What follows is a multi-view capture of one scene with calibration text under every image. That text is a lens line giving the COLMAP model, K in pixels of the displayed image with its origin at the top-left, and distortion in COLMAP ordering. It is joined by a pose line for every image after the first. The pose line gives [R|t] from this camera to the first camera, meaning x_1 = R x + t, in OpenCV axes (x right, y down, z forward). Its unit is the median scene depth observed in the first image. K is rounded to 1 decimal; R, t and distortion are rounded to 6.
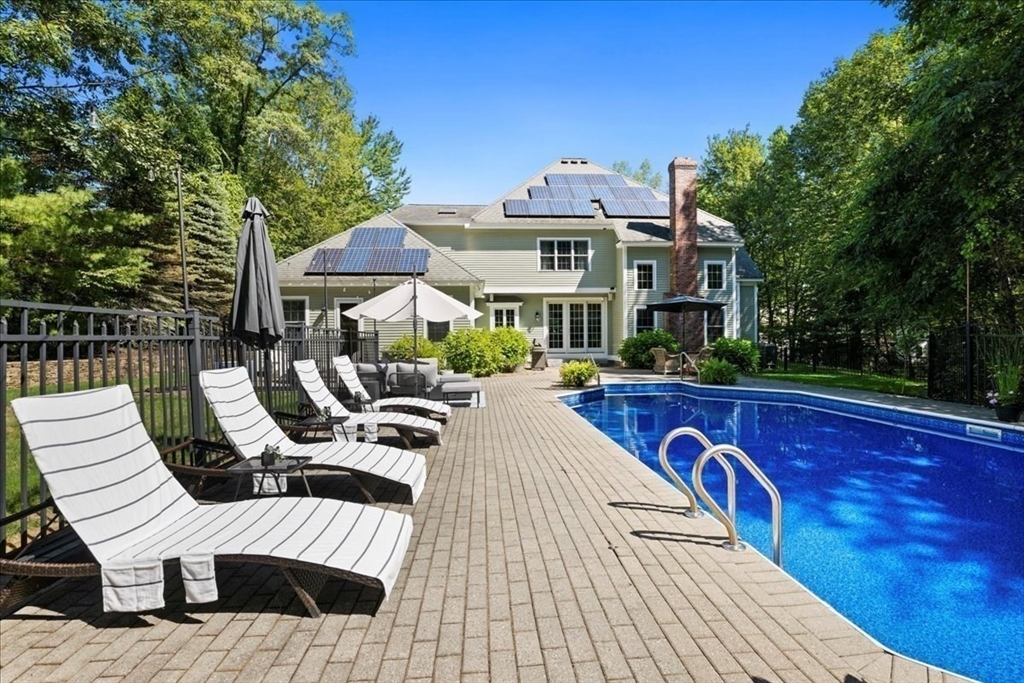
lens RADIAL K [[469.8, 0, 512.0], [0, 469.8, 341.5], [0, 0, 1]] dist [-0.023879, -0.000405]
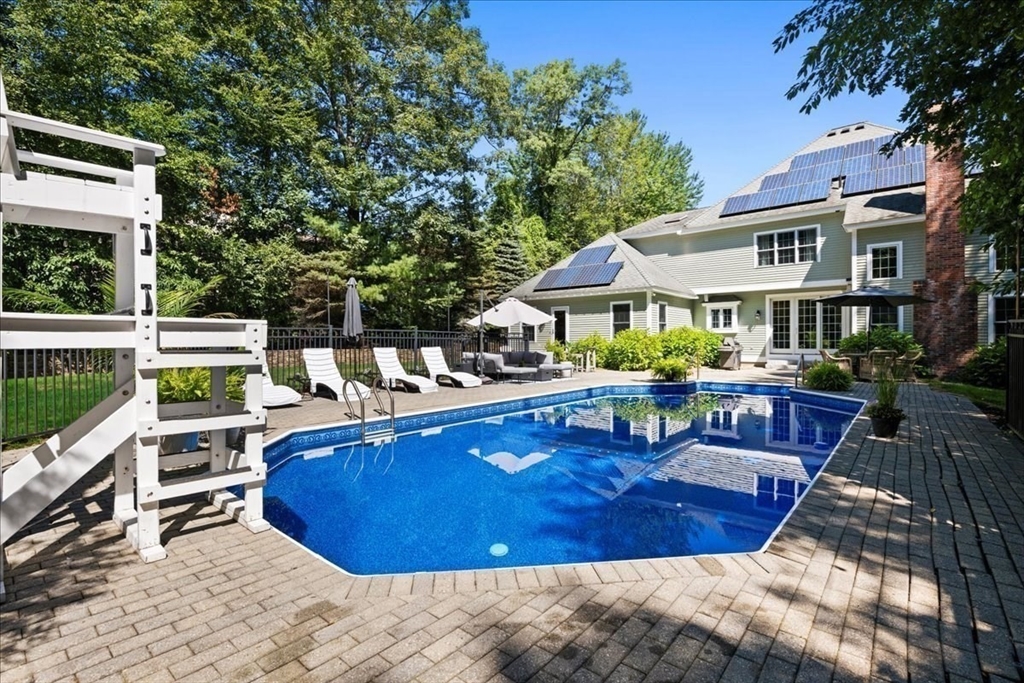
lens RADIAL K [[469.8, 0, 512.0], [0, 469.8, 341.5], [0, 0, 1]] dist [-0.023879, -0.000405]
pose [[0.707450, 0.009038, -0.706706, 0.377606], [-0.008276, 0.999956, 0.004503, 0.000589], [0.706715, 0.002663, 0.707493, -0.025241]]
